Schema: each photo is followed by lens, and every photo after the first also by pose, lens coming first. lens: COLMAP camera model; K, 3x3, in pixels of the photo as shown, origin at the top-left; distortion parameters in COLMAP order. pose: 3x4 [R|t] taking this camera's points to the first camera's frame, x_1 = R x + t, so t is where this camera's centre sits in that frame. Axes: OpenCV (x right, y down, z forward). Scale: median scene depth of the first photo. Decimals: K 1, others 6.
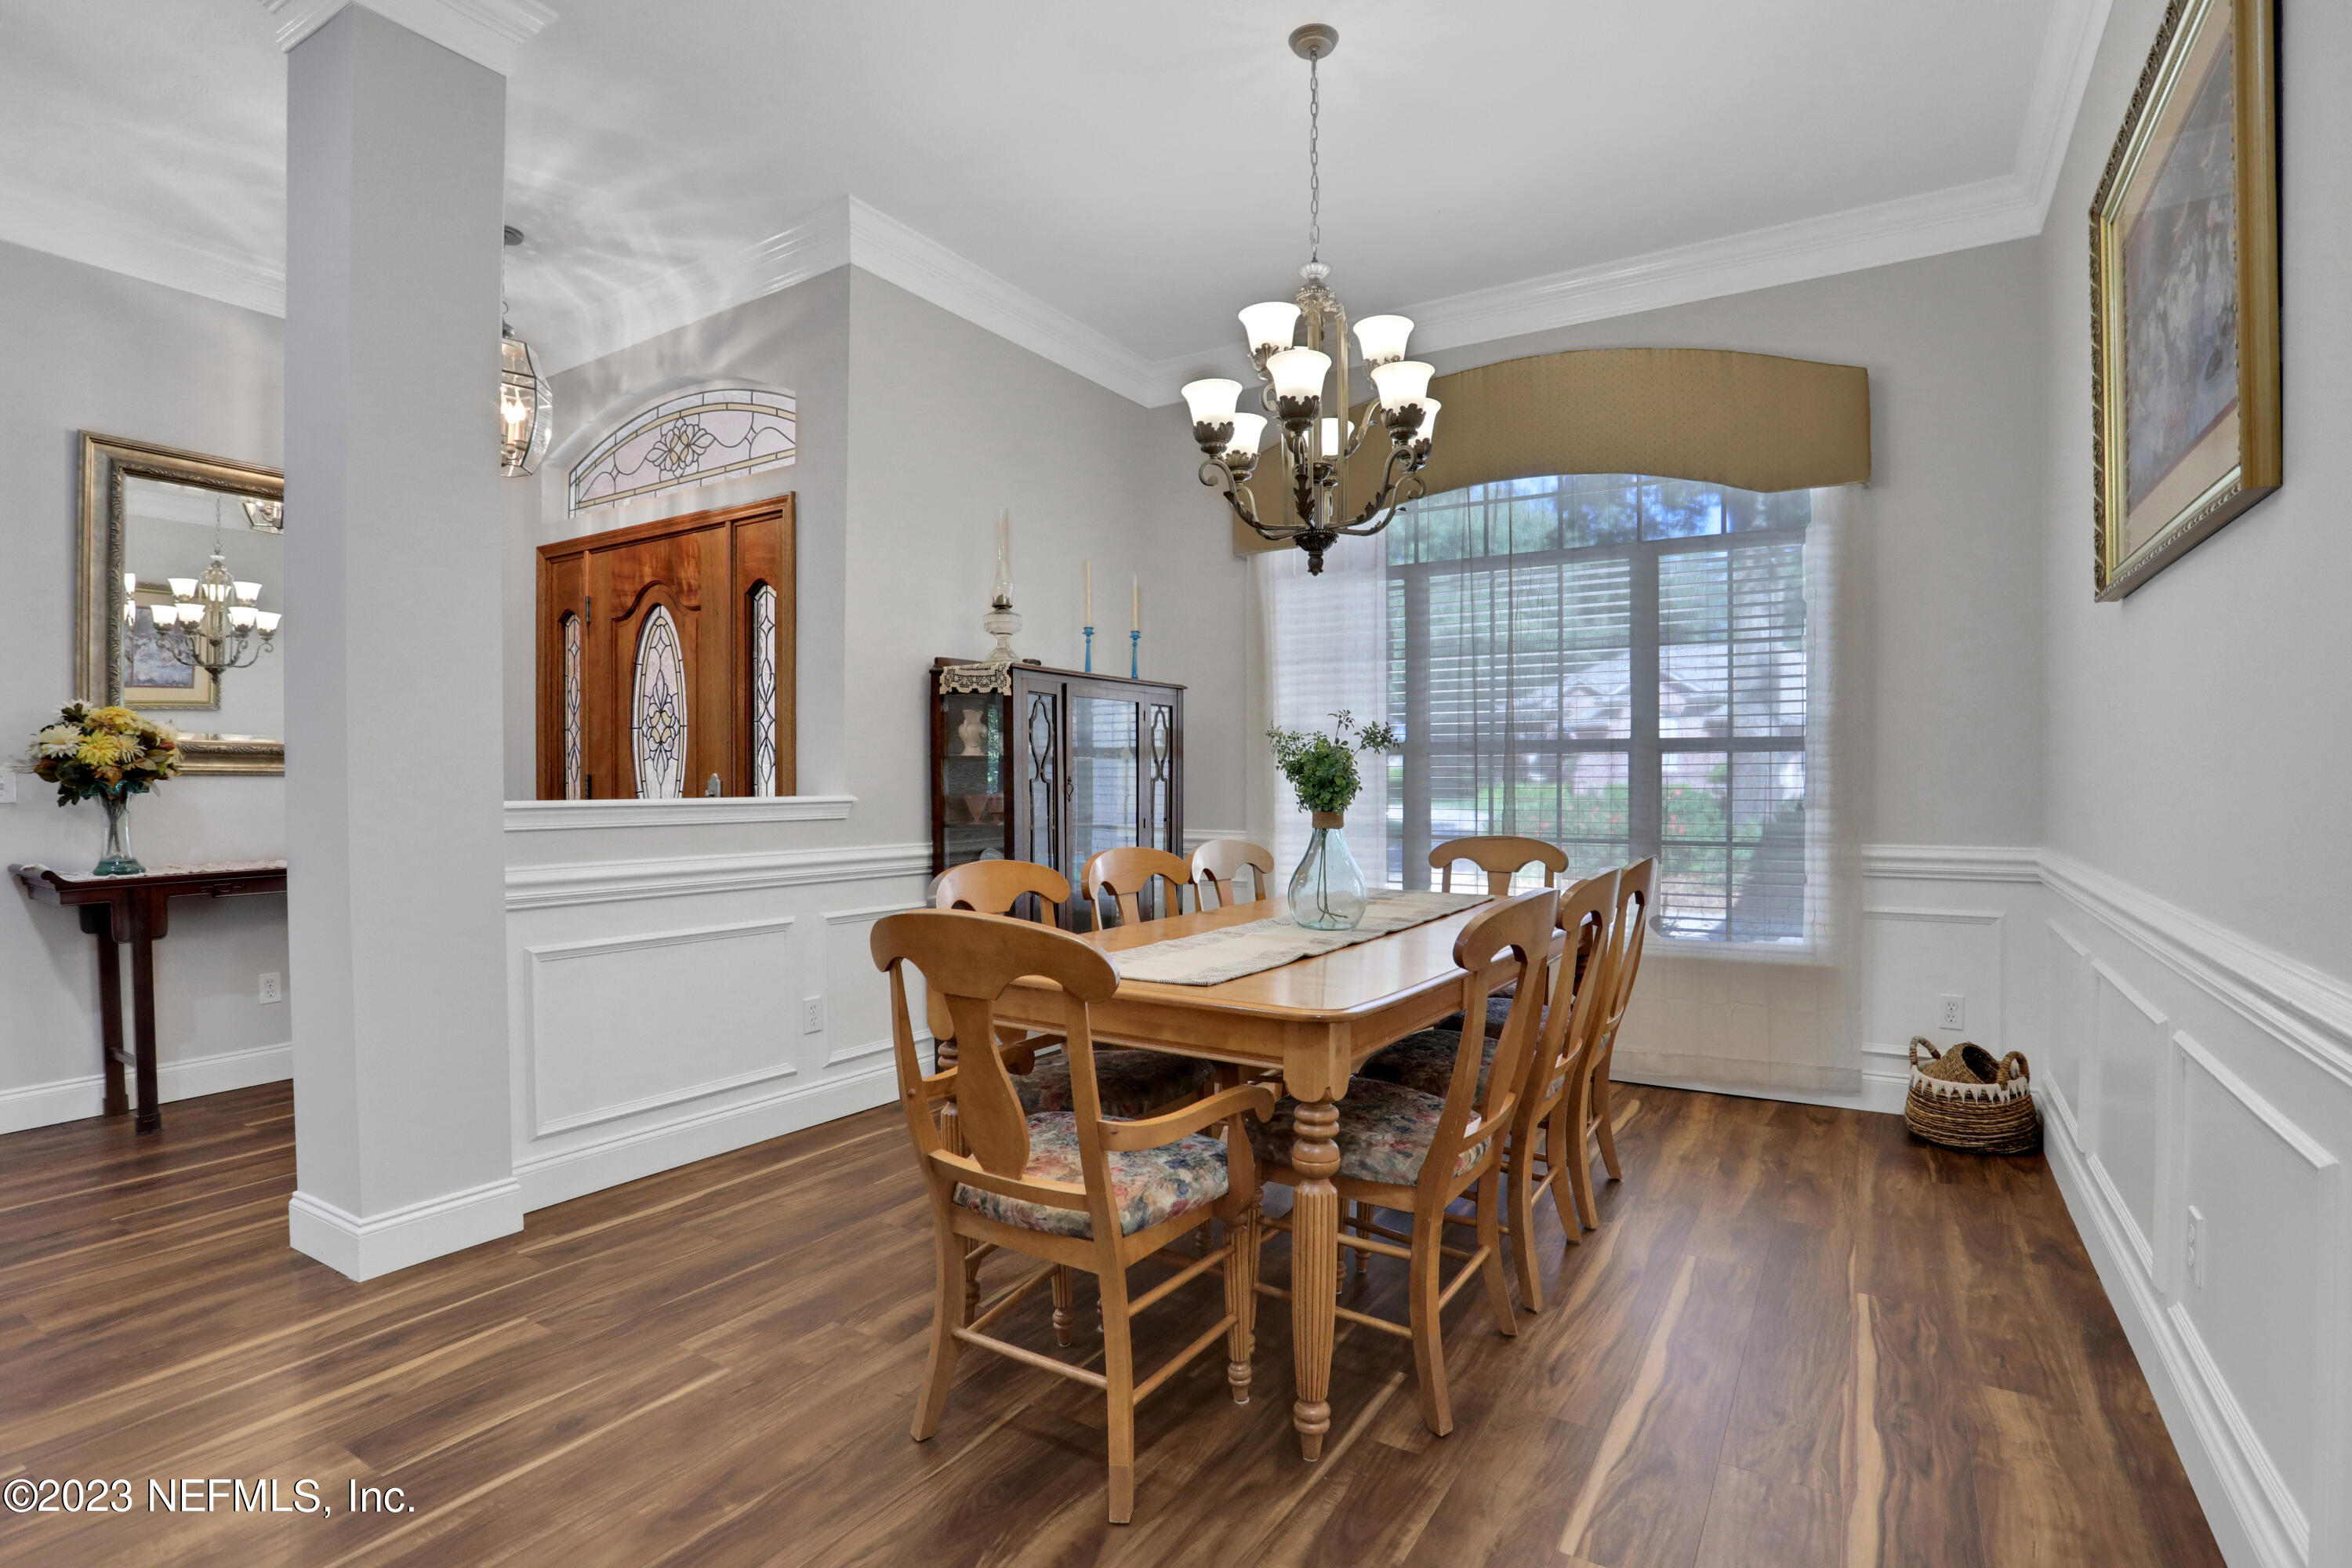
lens RADIAL K [[1146.2, 0, 1176.0], [0, 1146.2, 784.0], [0, 0, 1]] dist [-0.080194, 0.041310]
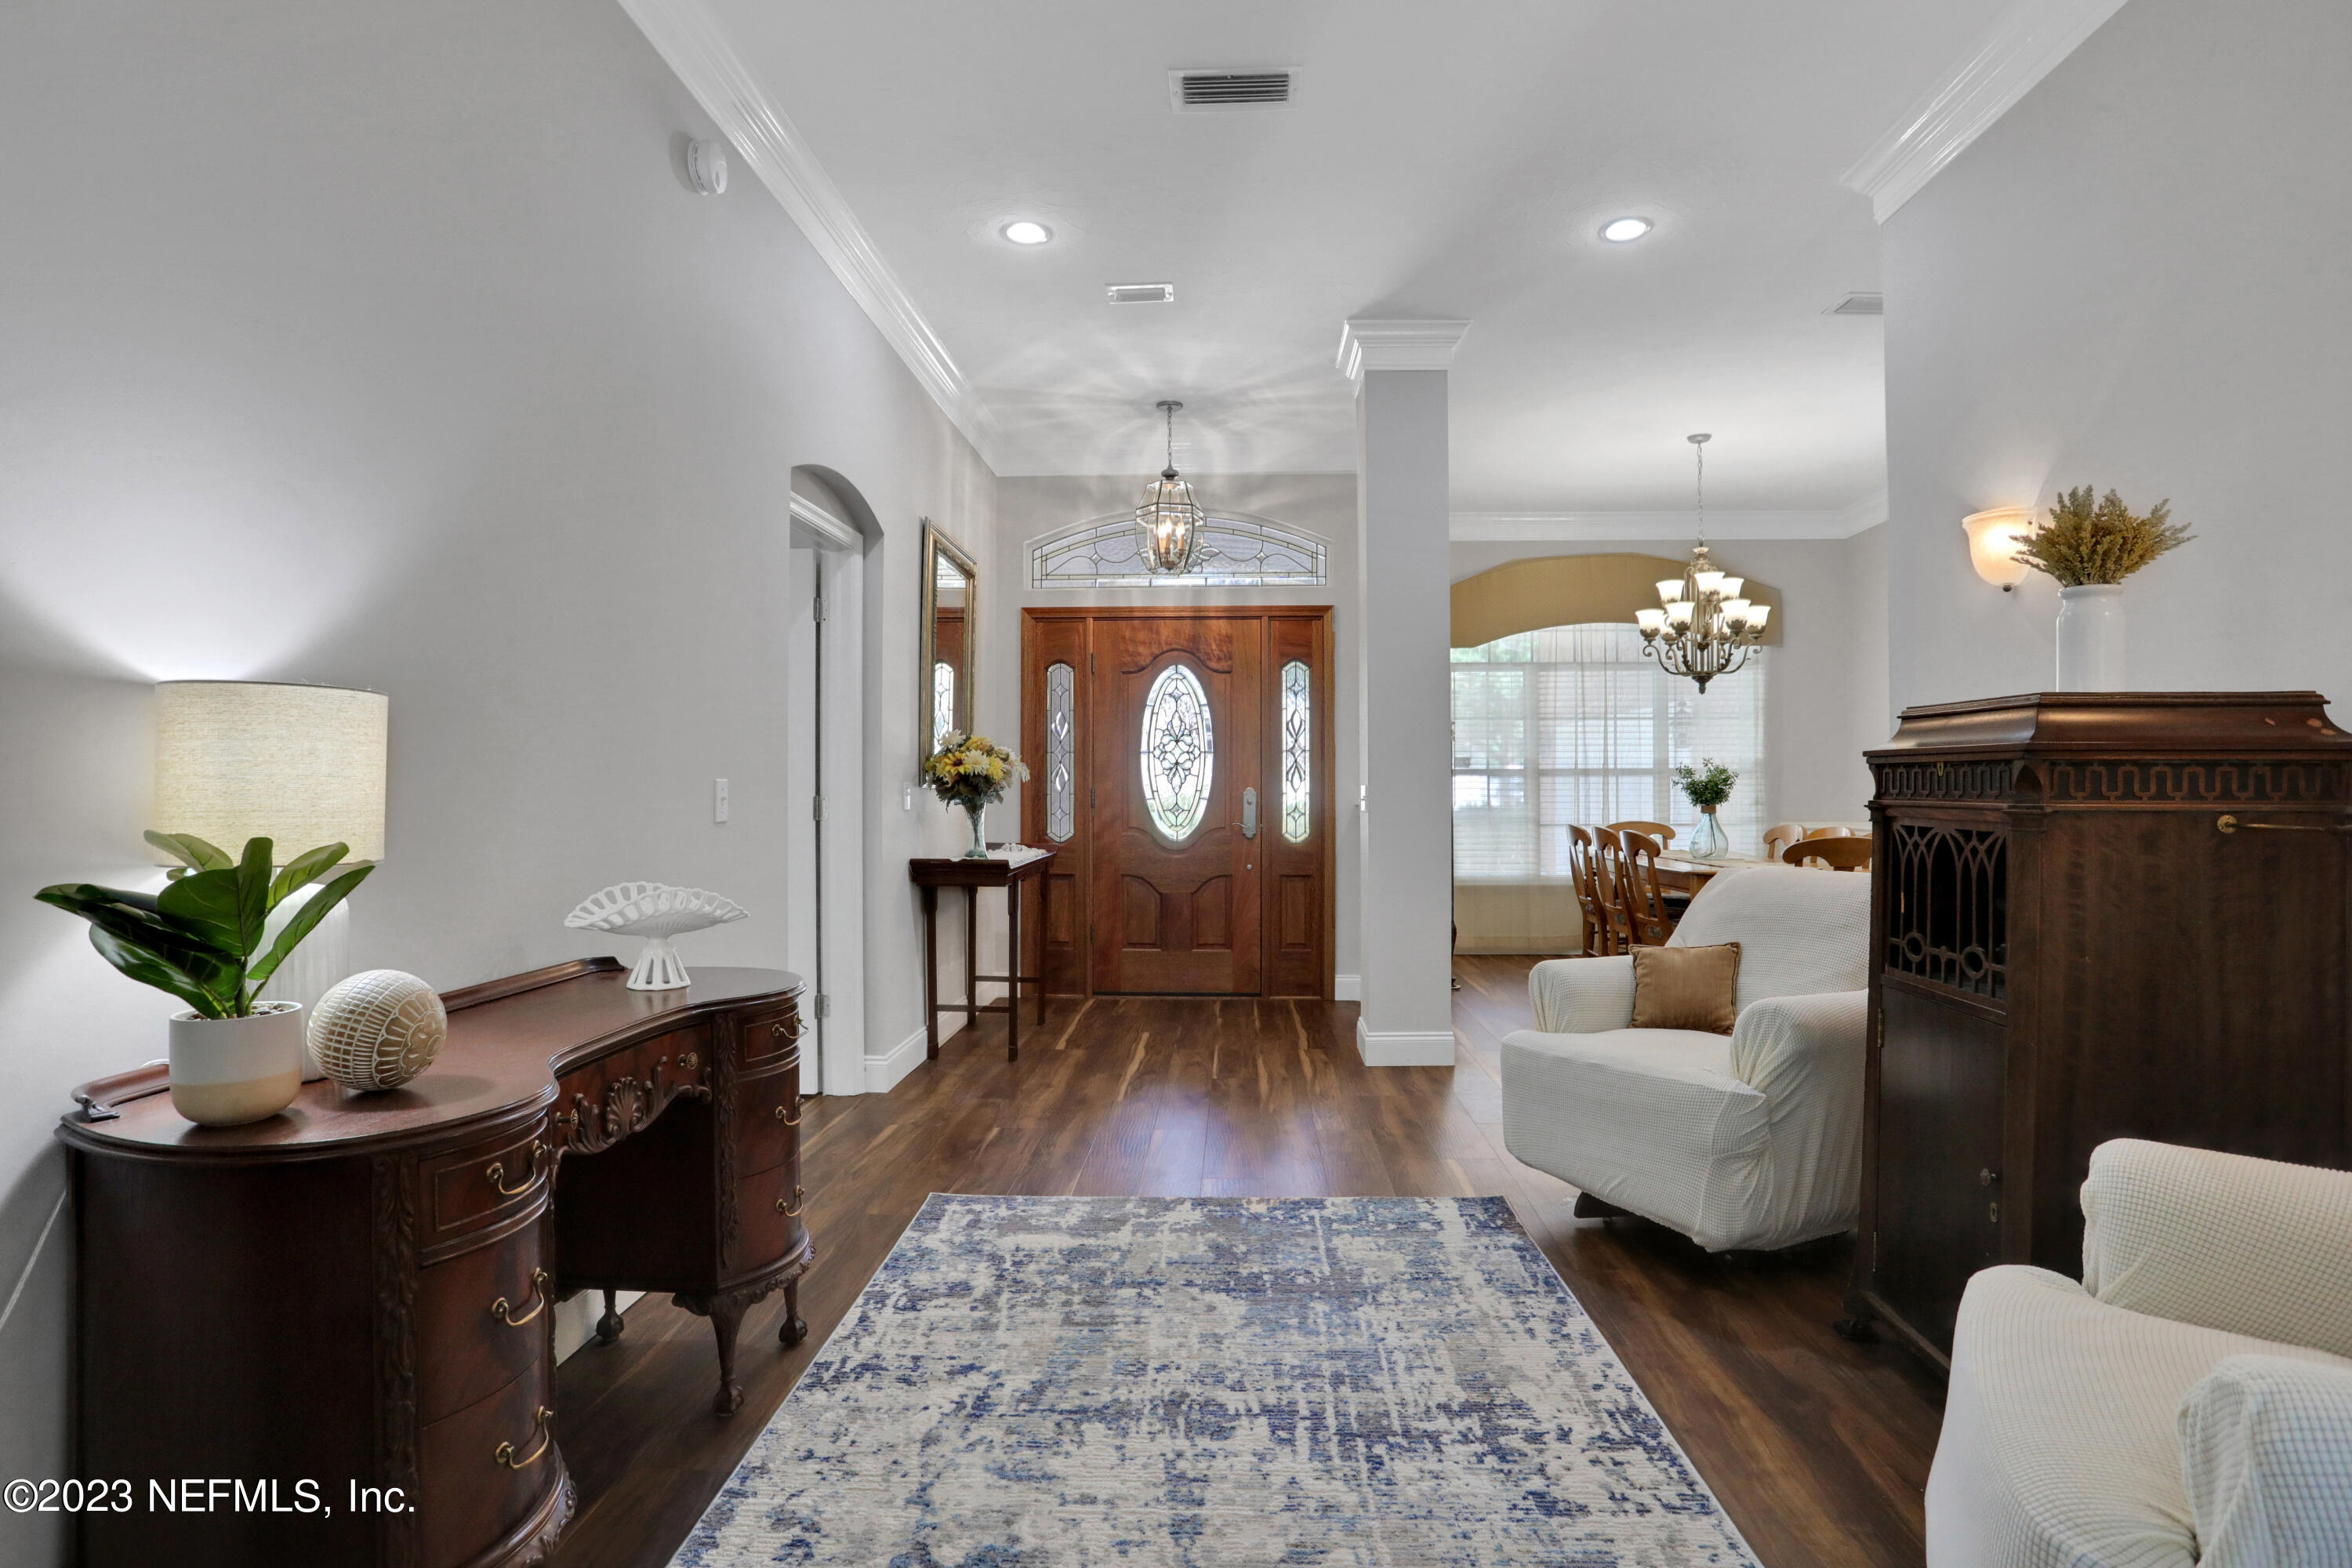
lens RADIAL K [[1168.2, 0, 1172.2], [0, 1168.2, 789.8], [0, 0, 1]] dist [-0.082824, 0.034424]
pose [[0.879461, 0.001397, 0.475968, -1.341923], [0.001100, 0.999987, -0.004967, 0.003361], [-0.475969, 0.004892, 0.879448, -0.313939]]
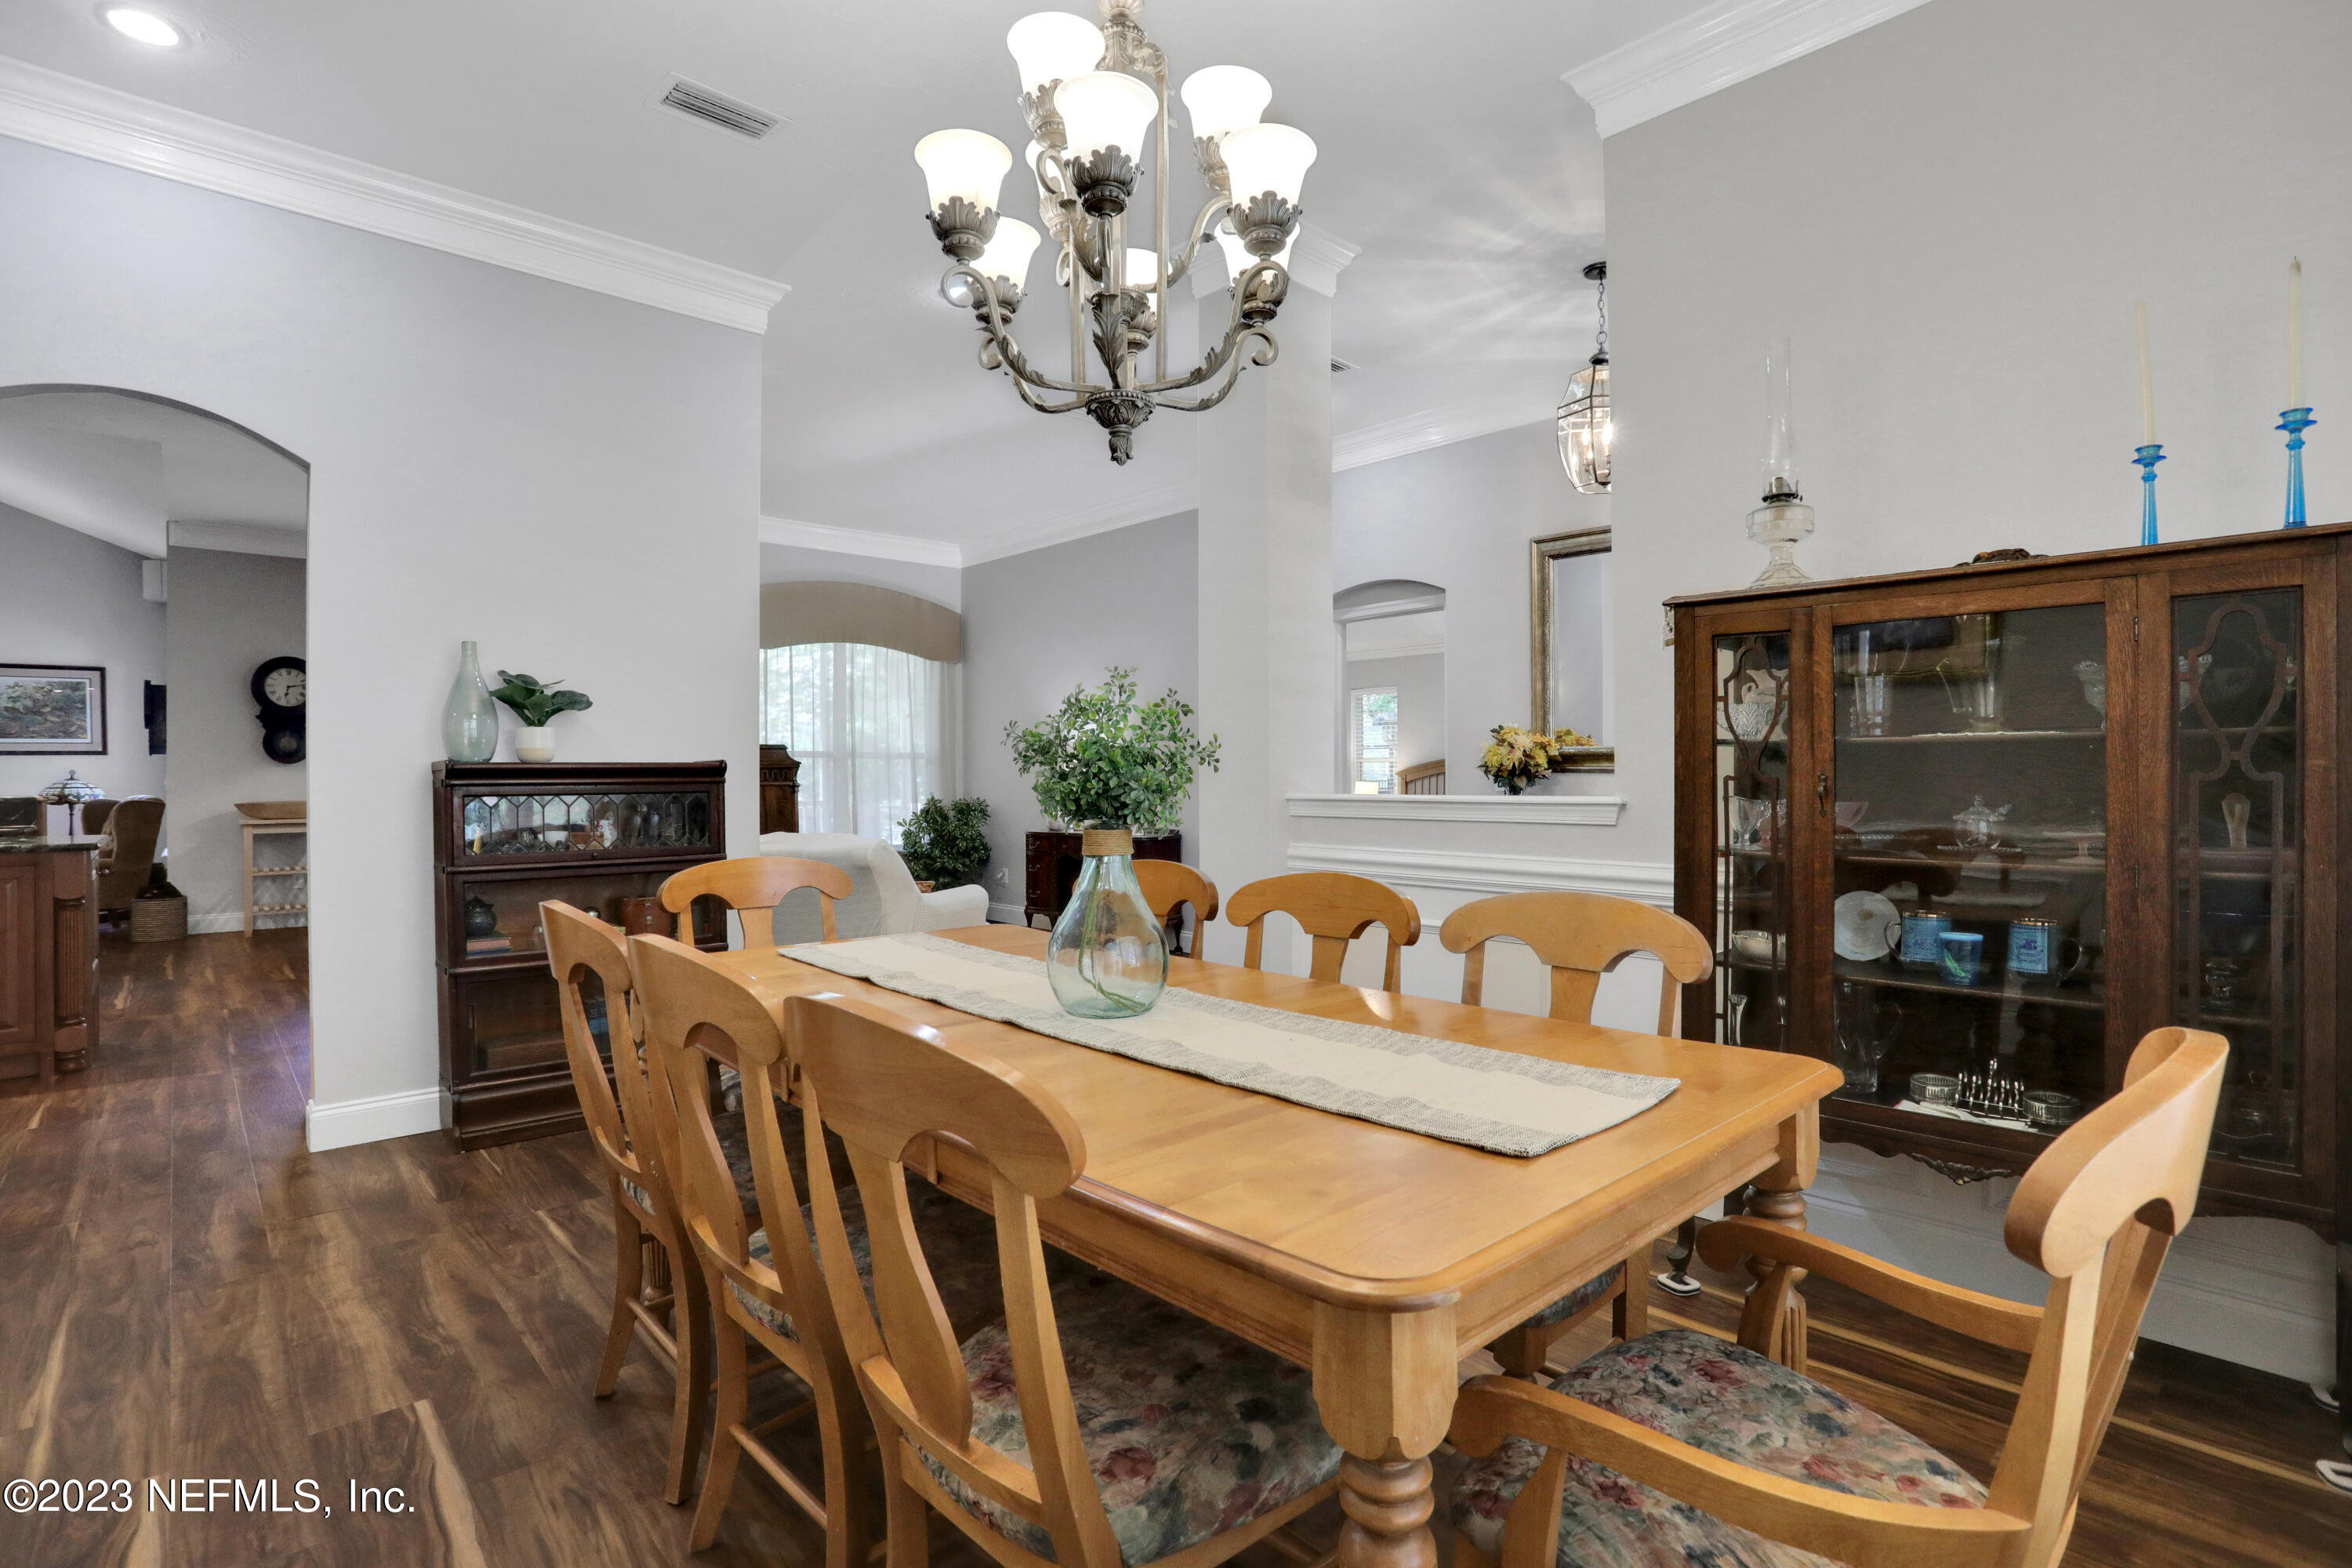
lens RADIAL K [[1128.6, 0, 1183.0], [0, 1128.6, 777.5], [0, 0, 1]] dist [-0.072500, 0.022808]
pose [[-0.262549, 0.002397, -0.964916, 0.549134], [0.000583, 0.999997, 0.002326, -0.005077], [0.964919, 0.000048, -0.262549, 0.909136]]
